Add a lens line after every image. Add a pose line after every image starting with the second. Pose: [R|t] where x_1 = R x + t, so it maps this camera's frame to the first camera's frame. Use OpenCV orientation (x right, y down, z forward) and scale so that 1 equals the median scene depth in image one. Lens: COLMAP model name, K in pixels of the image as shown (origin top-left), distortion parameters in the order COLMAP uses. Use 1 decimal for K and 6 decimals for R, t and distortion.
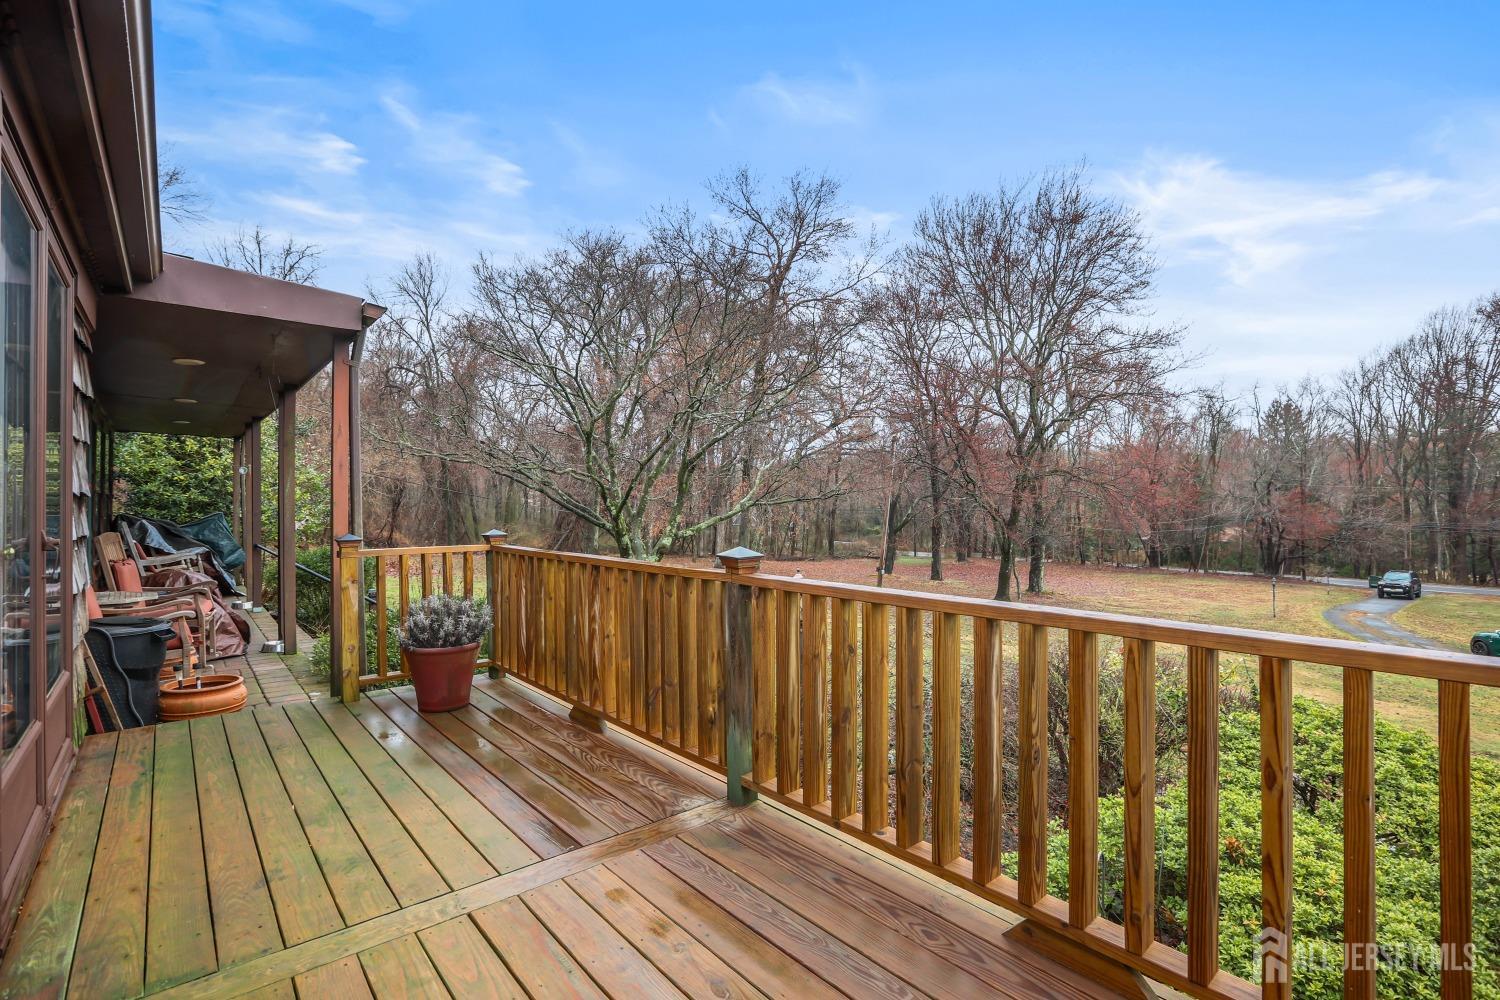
lens RADIAL K [[694.3, 0, 756.9], [0, 694.3, 498.5], [0, 0, 1]] dist [-0.019125, 0.004565]
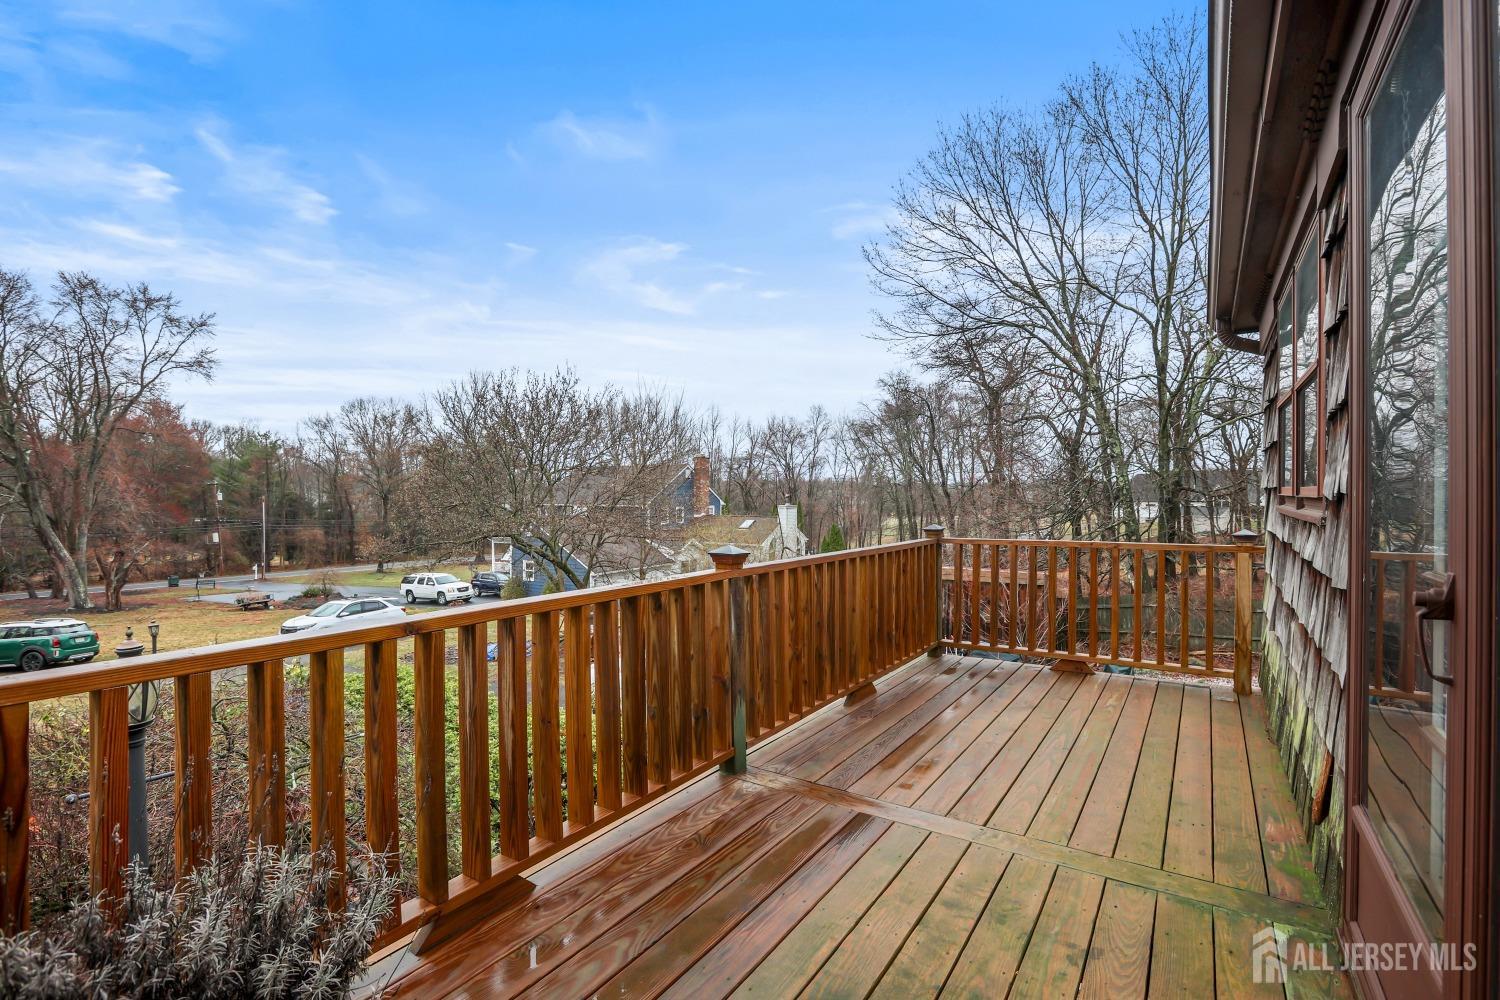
lens RADIAL K [[694.3, 0, 756.4], [0, 694.3, 507.4], [0, 0, 1]] dist [-0.019125, 0.004565]
pose [[-0.285265, 0.010547, 0.958391, -1.142846], [0.006414, 0.999938, -0.009095, 0.018822], [-0.958427, 0.003553, -0.285315, 1.319495]]
